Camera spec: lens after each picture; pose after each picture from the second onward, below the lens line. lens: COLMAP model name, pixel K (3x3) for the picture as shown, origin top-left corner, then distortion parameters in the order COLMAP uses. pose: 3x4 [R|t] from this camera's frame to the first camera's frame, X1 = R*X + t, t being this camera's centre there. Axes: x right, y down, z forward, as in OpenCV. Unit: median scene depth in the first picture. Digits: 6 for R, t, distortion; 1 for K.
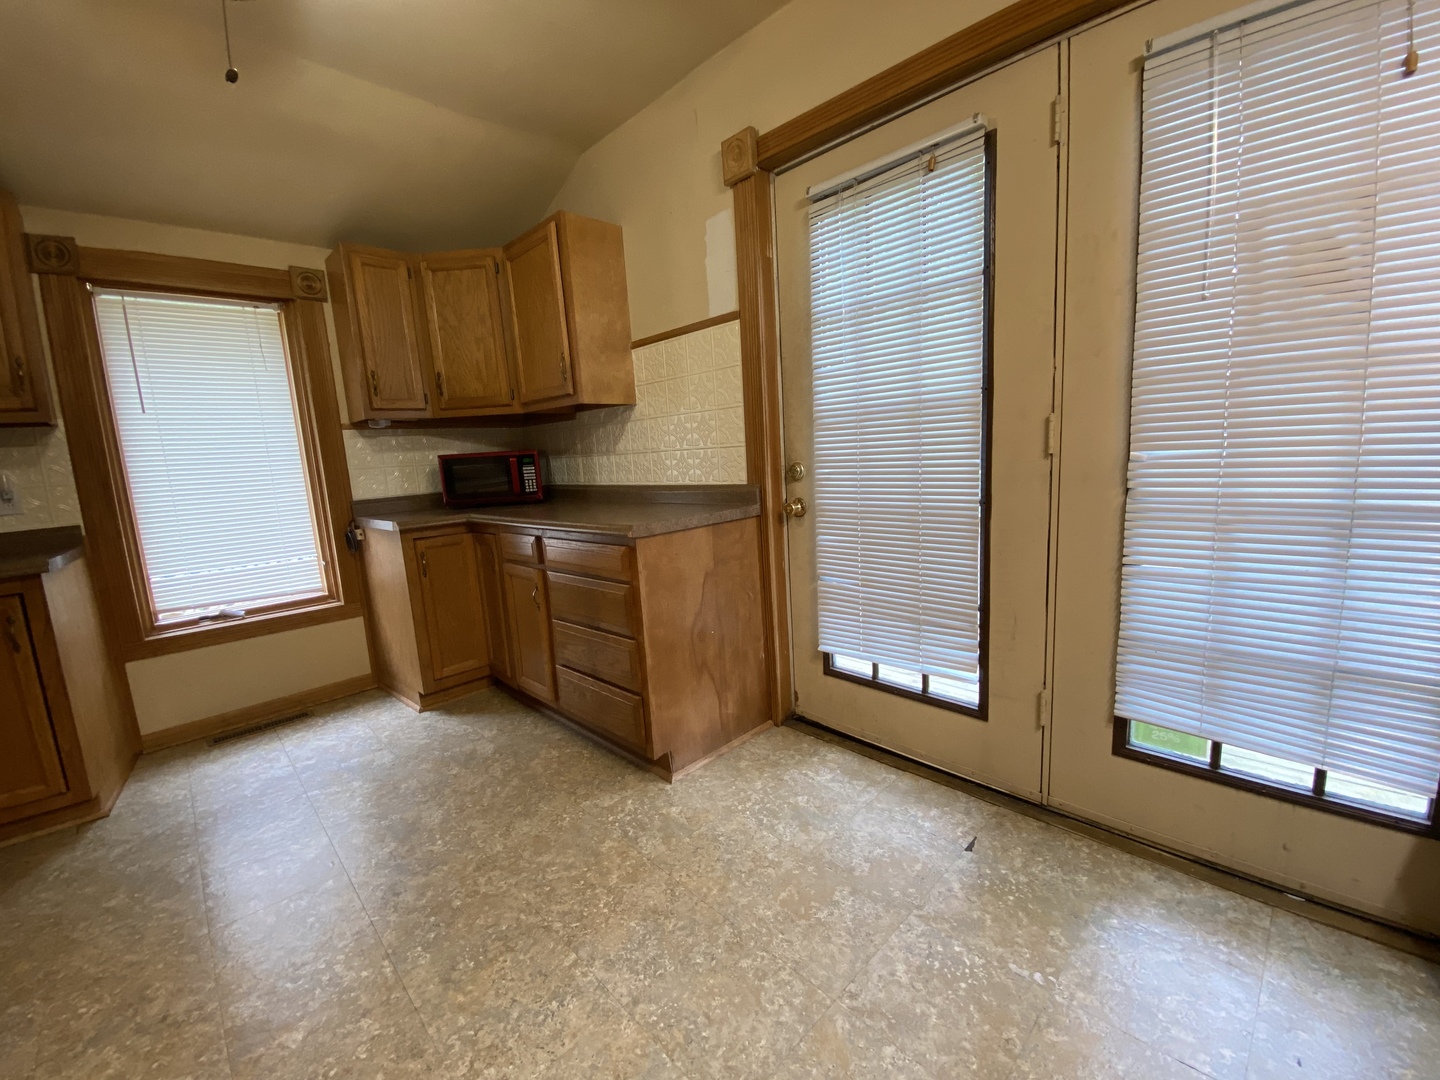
lens RADIAL K [[584.4, 0, 722.8], [0, 584.4, 545.7], [0, 0, 1]] dist [0.017559, -0.019863]
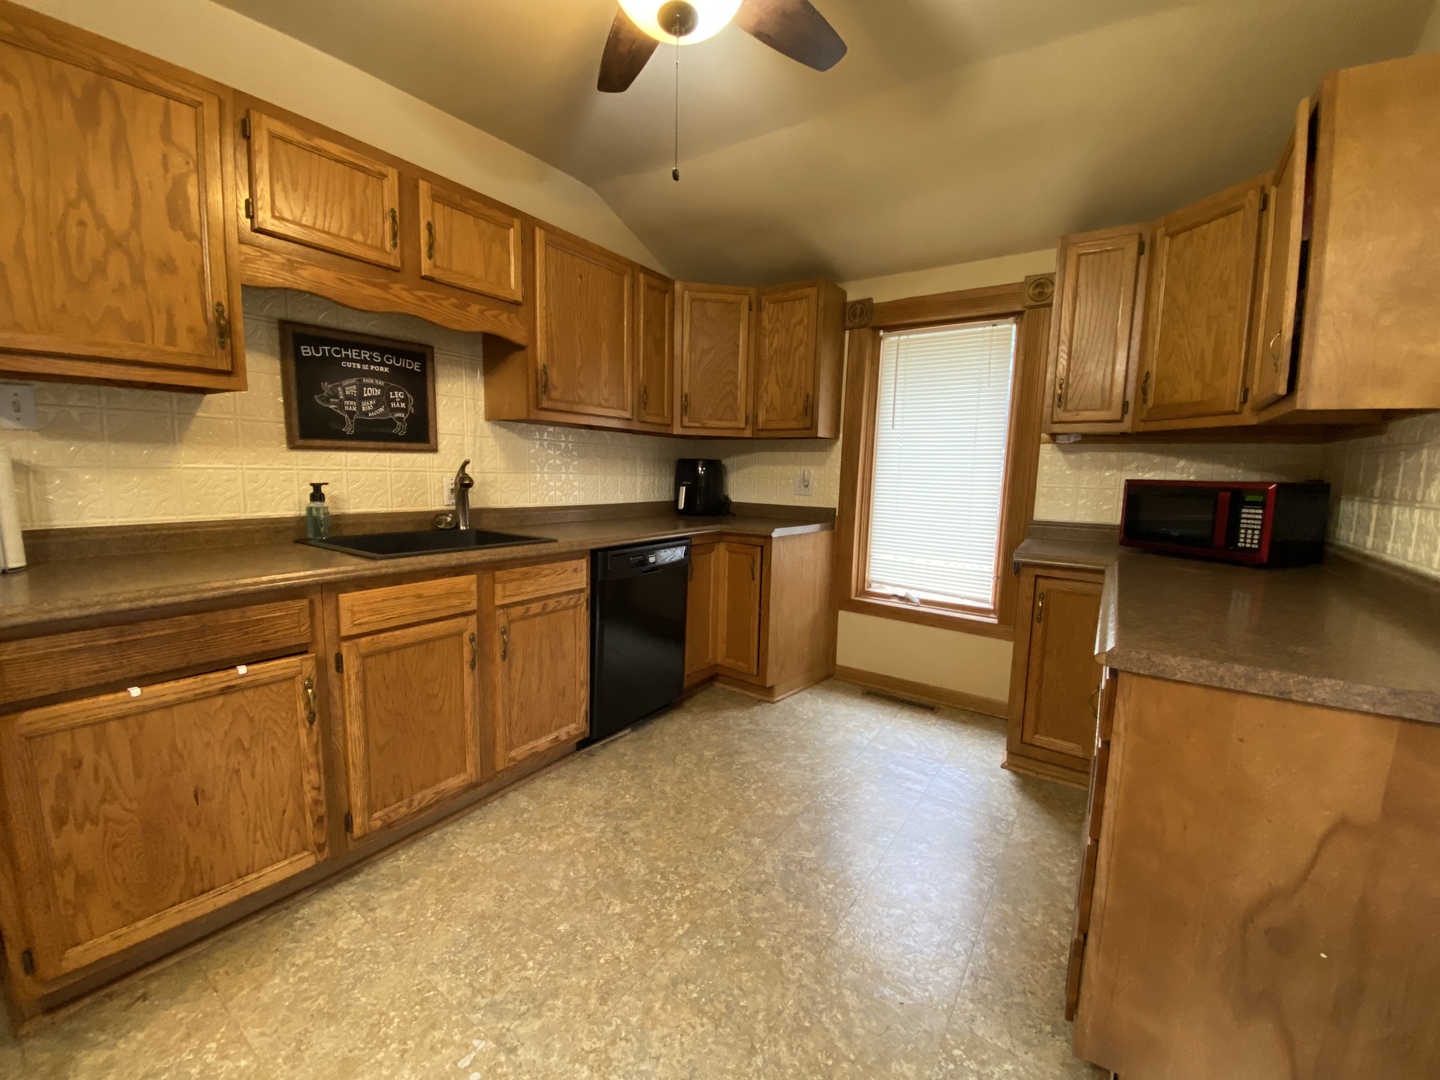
lens RADIAL K [[588.5, 0, 712.2], [0, 588.5, 542.1], [0, 0, 1]] dist [0.020898, -0.020886]
pose [[0.180301, 0.185308, -0.965998, 0.234747], [-0.189922, 0.970171, 0.150660, -0.110053], [0.965102, 0.156300, 0.210116, 0.403612]]
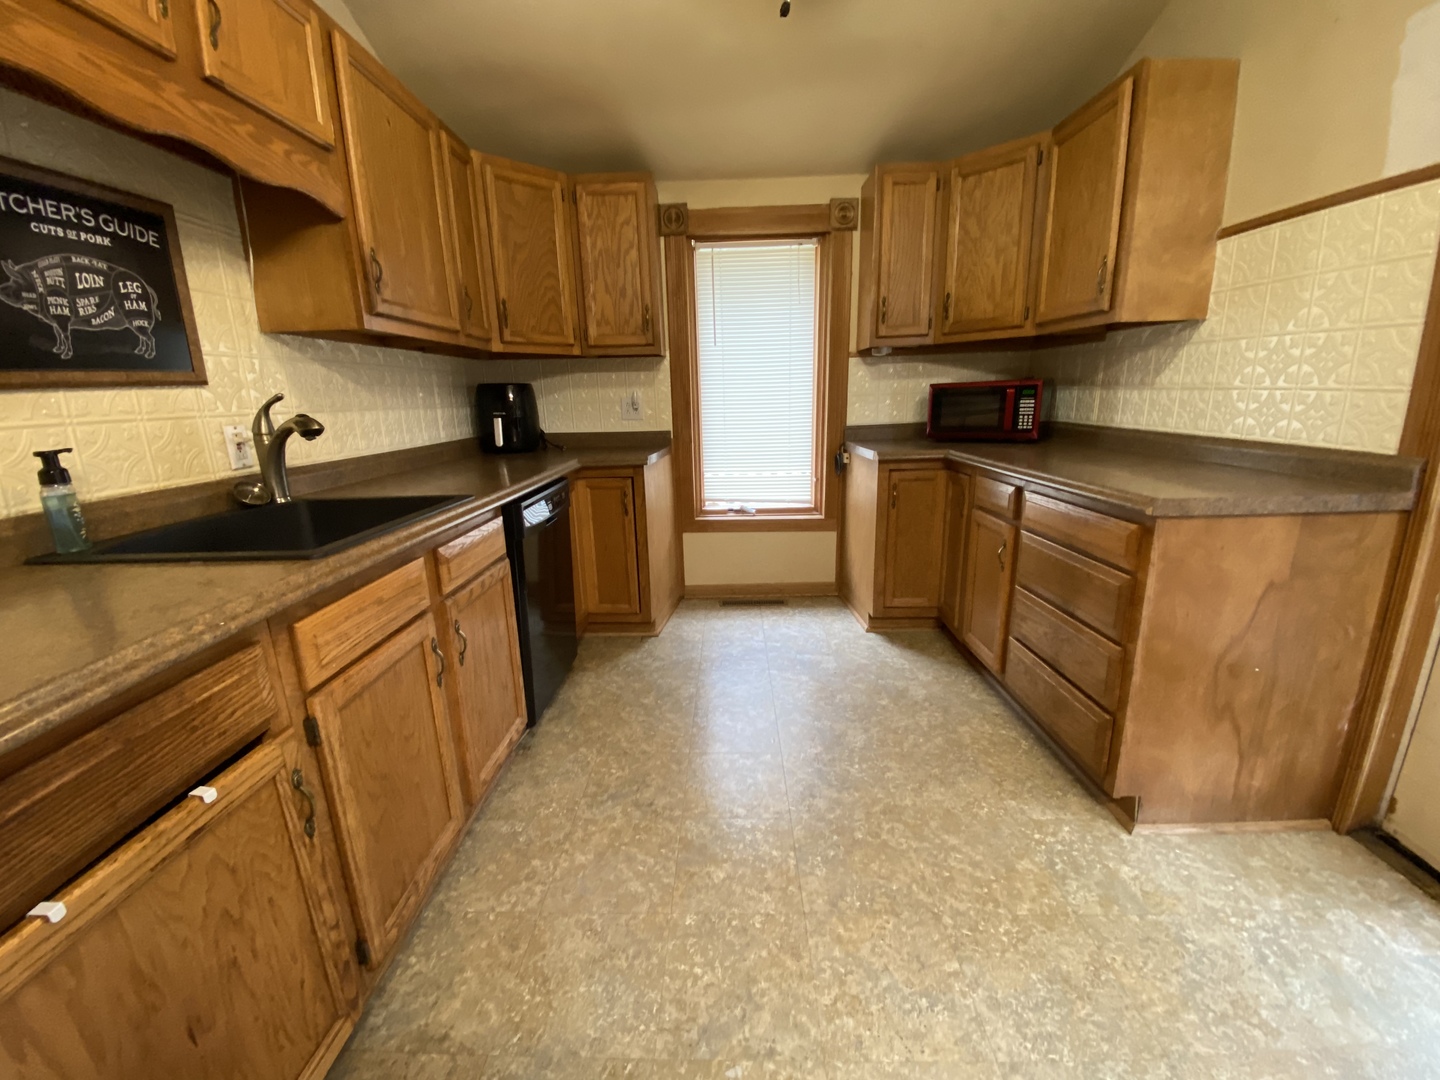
lens RADIAL K [[588.5, 0, 712.2], [0, 588.5, 542.1], [0, 0, 1]] dist [0.020898, -0.020886]
pose [[0.696148, 0.214135, -0.685219, -0.017718], [-0.126146, 0.976114, 0.176884, -0.032822], [0.706729, -0.036700, 0.706532, 0.063178]]
